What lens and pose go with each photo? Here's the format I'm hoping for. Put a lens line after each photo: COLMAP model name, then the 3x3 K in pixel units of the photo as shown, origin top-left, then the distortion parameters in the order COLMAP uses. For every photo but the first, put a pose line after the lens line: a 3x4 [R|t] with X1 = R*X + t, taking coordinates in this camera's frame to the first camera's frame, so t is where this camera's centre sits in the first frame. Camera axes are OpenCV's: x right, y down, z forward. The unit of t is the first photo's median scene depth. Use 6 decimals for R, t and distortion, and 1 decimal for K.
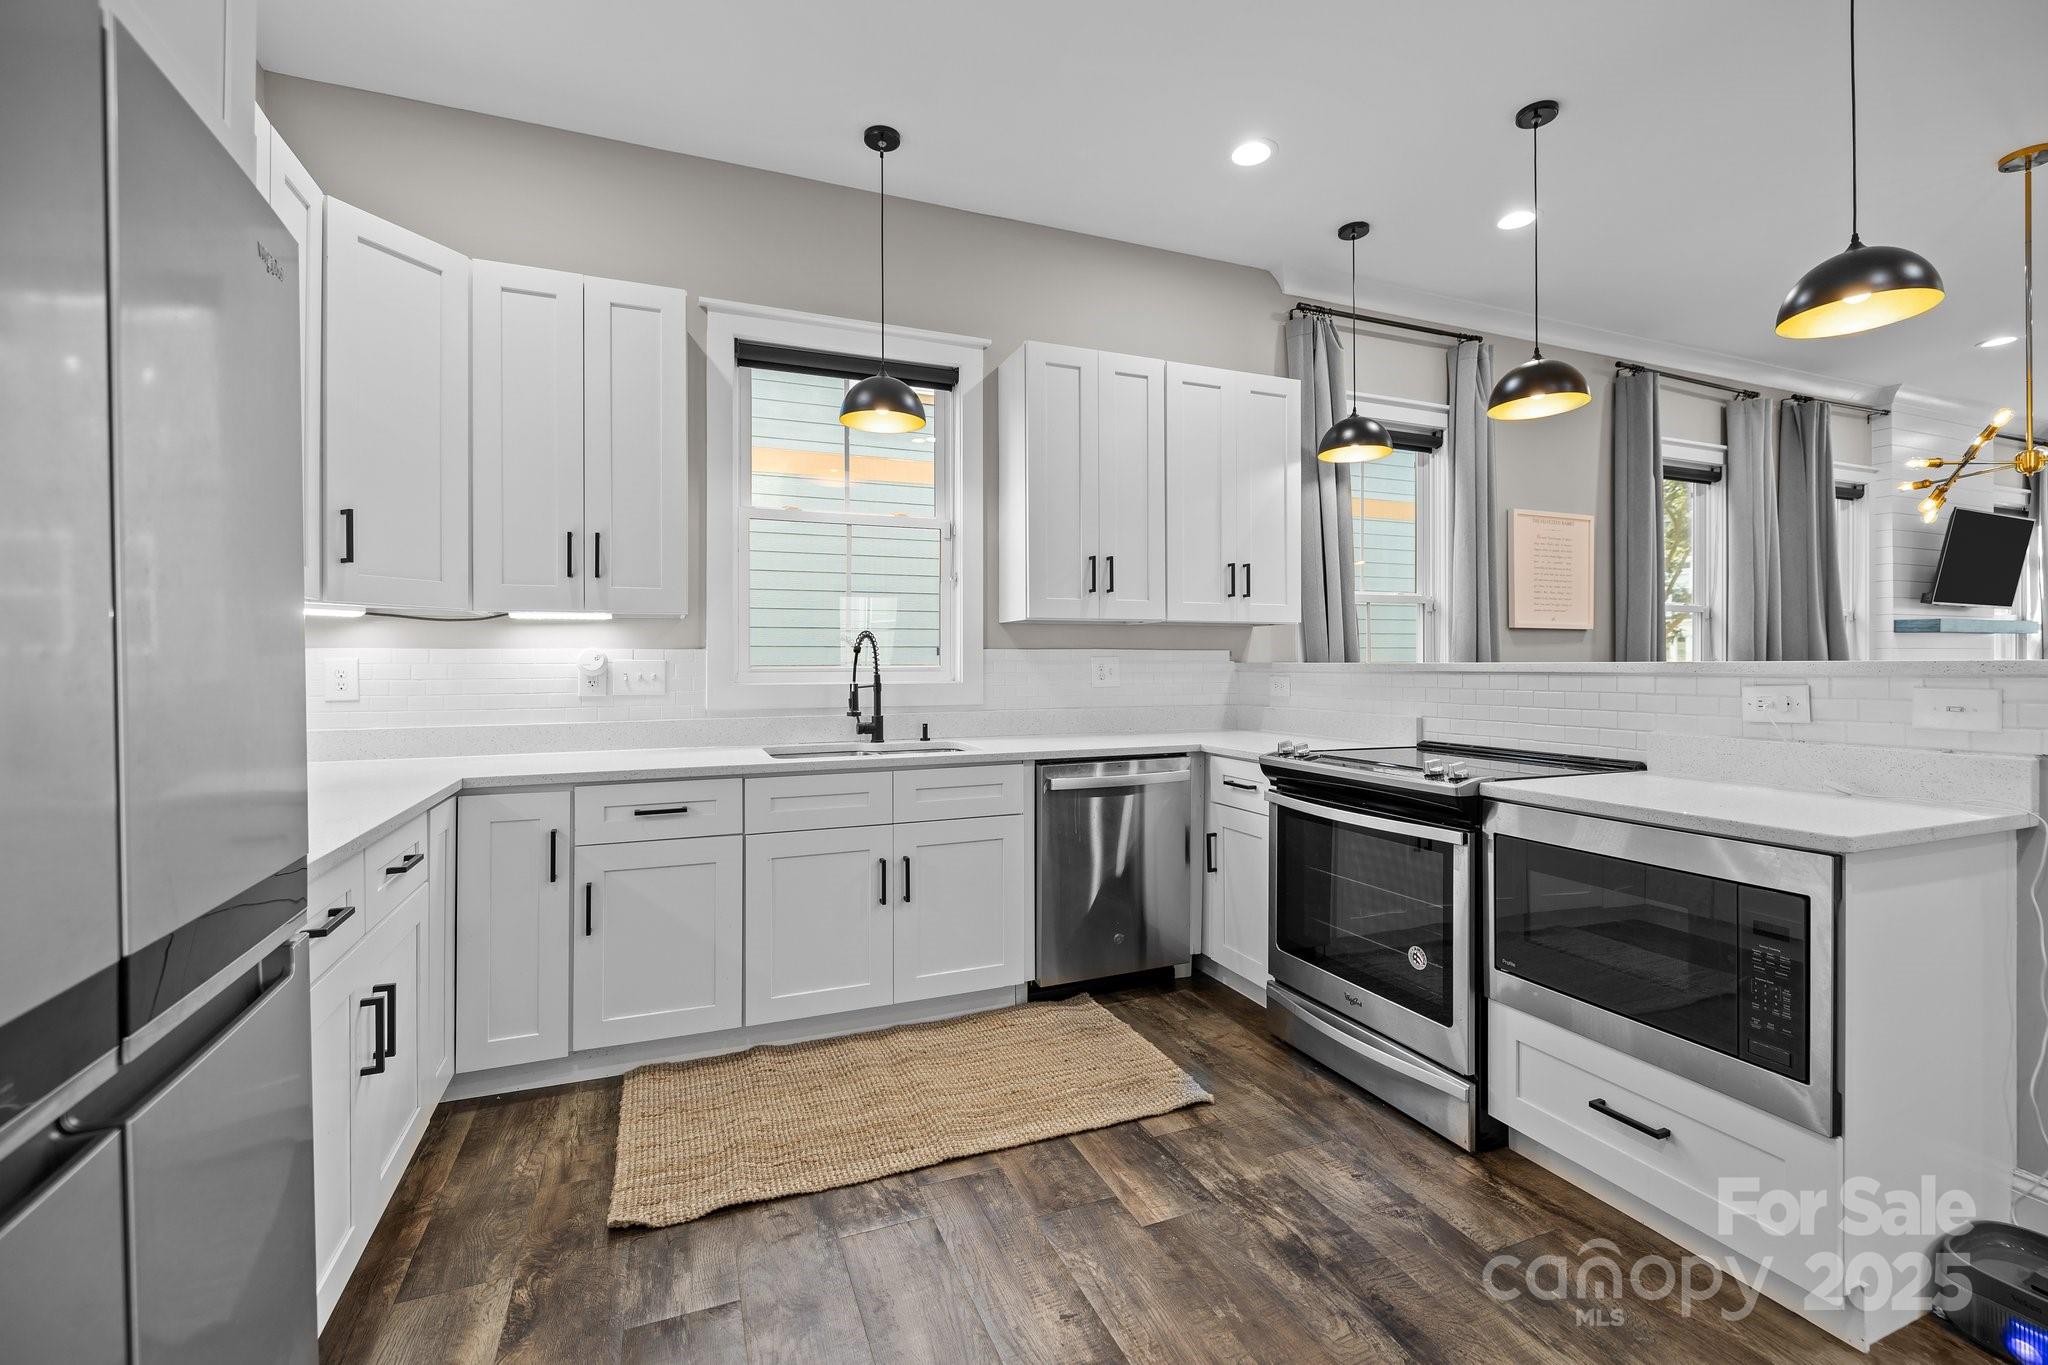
lens RADIAL K [[865.3, 0, 1007.2], [0, 865.3, 648.9], [0, 0, 1]] dist [0.004722, -0.003249]
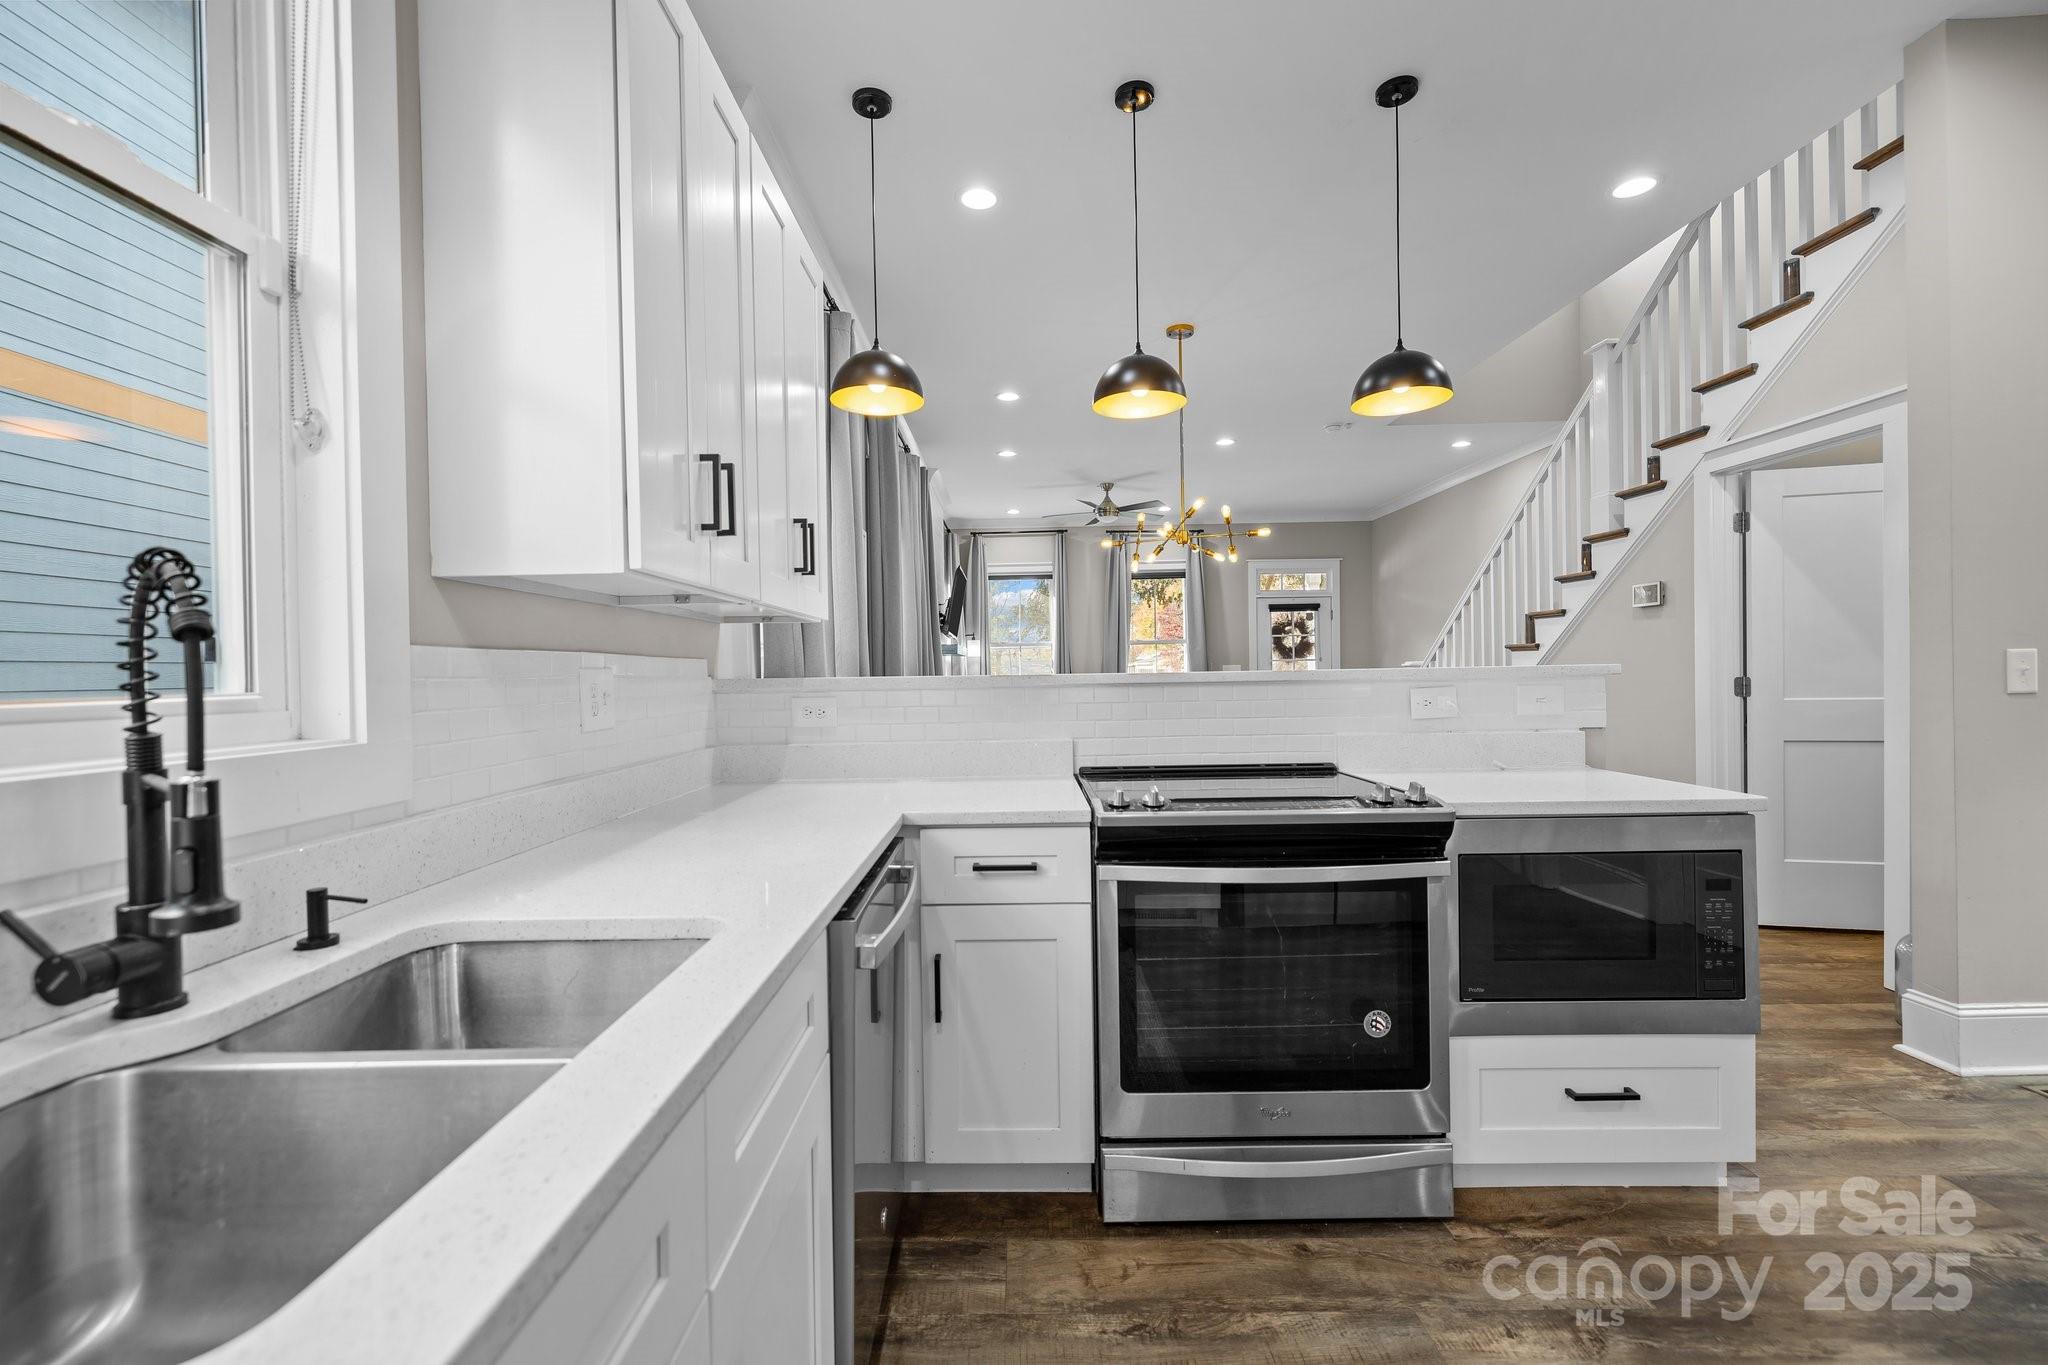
lens RADIAL K [[854.2, 0, 1018.7], [0, 854.2, 678.7], [0, 0, 1]] dist [-0.000523, 0.000223]
pose [[0.377454, -0.009149, 0.925983, -0.329169], [-0.000184, 0.999950, 0.009955, 0.013405], [-0.926028, -0.003928, 0.377433, 0.803584]]
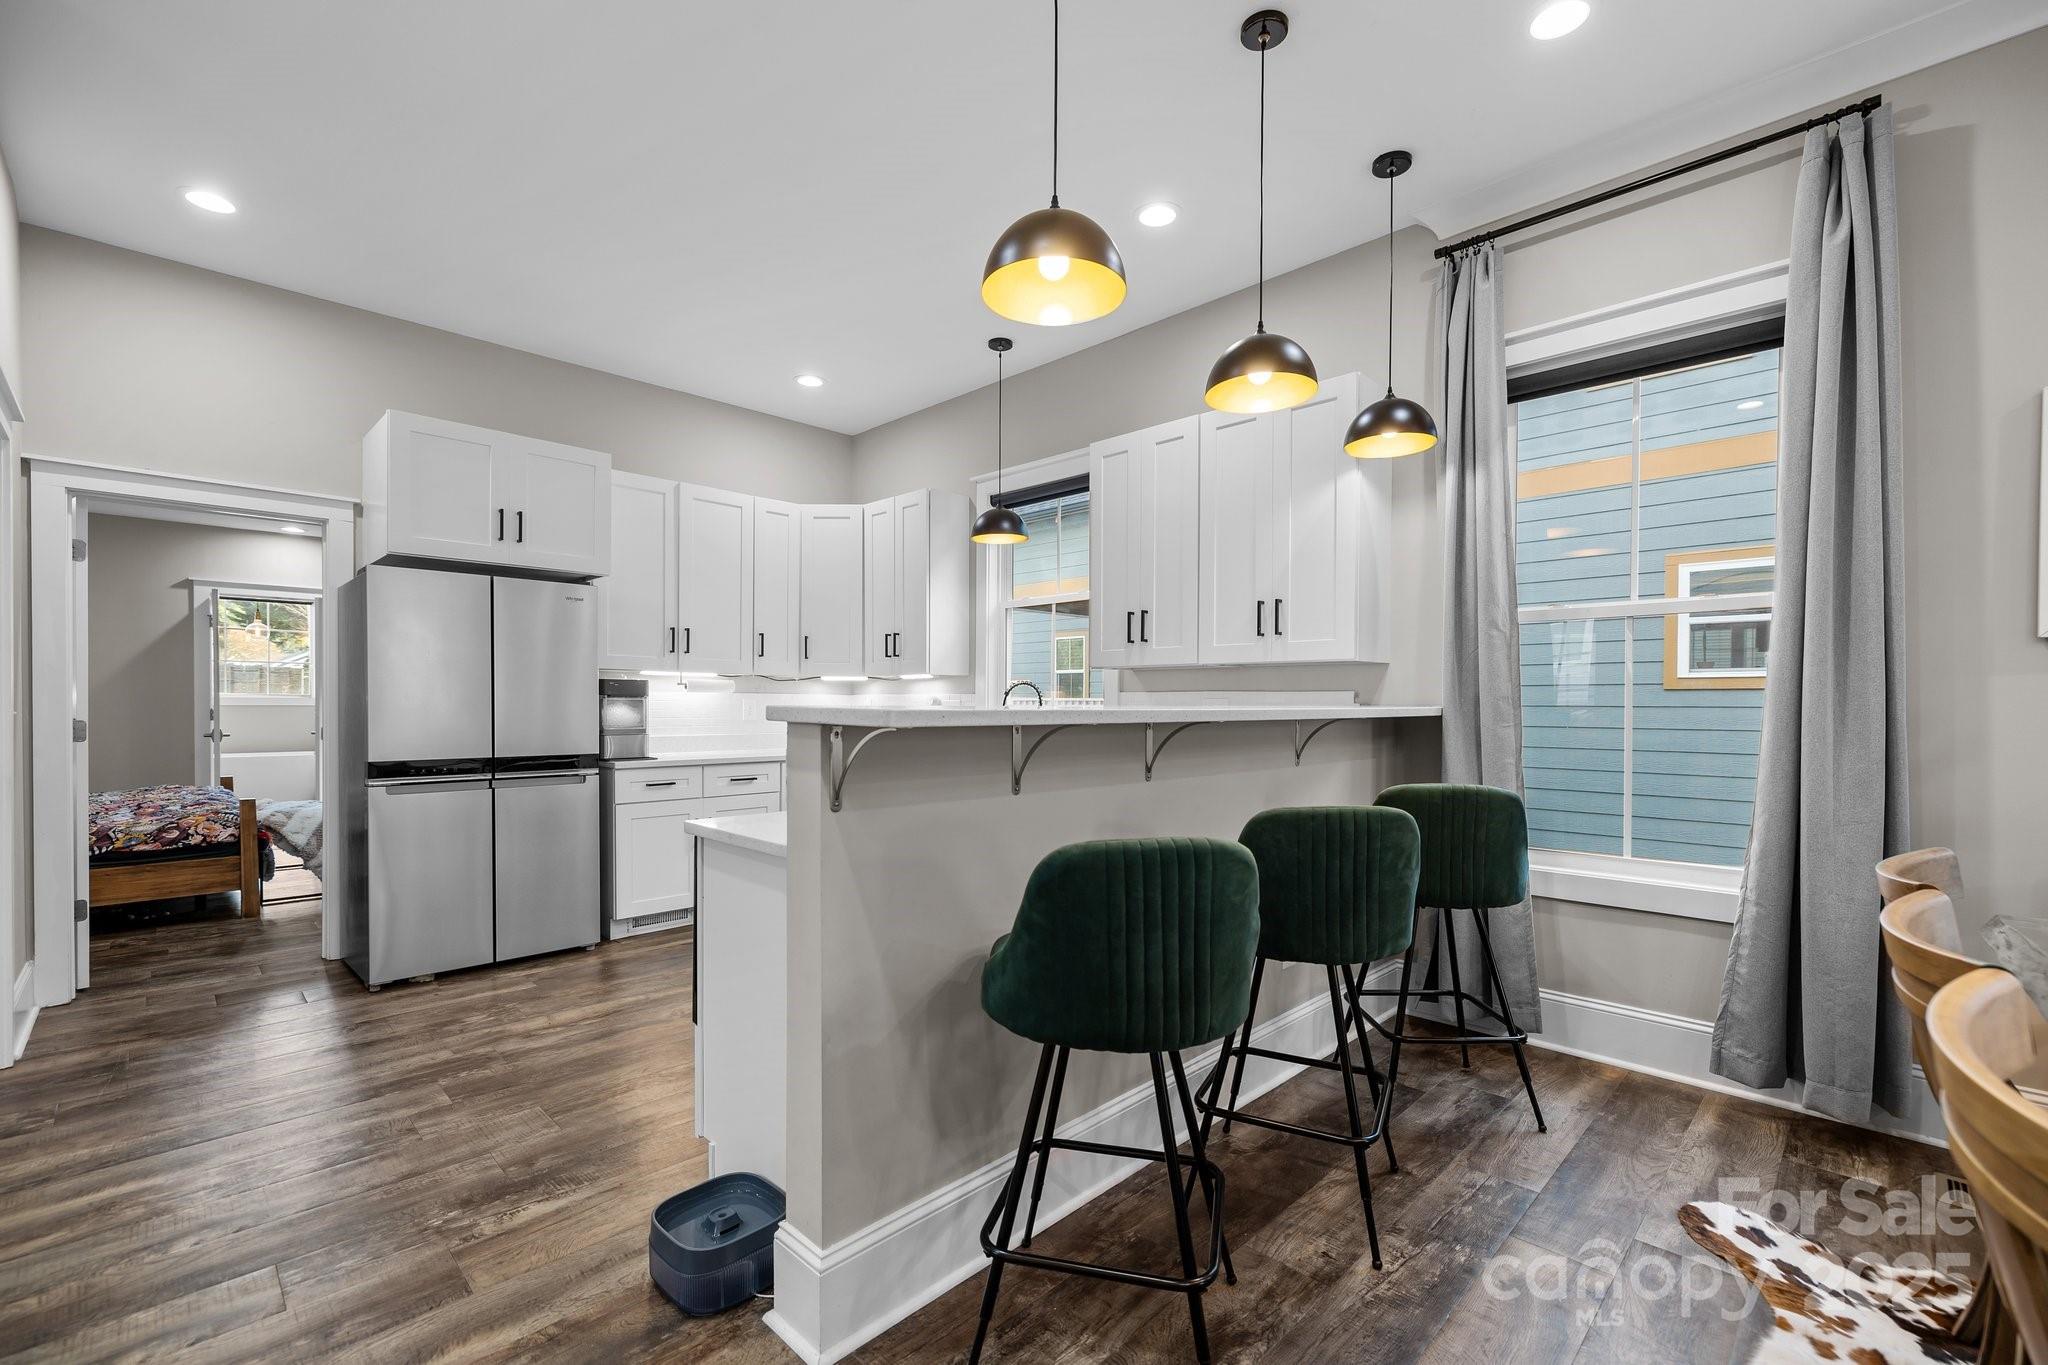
lens RADIAL K [[889.1, 0, 1020.3], [0, 889.1, 713.5], [0, 0, 1]] dist [0.002268, 0.000272]
pose [[0.387072, 0.017386, -0.921885, 1.375519], [0.010758, 0.999669, 0.023370, -0.001936], [0.921987, -0.018964, 0.386757, 0.489918]]
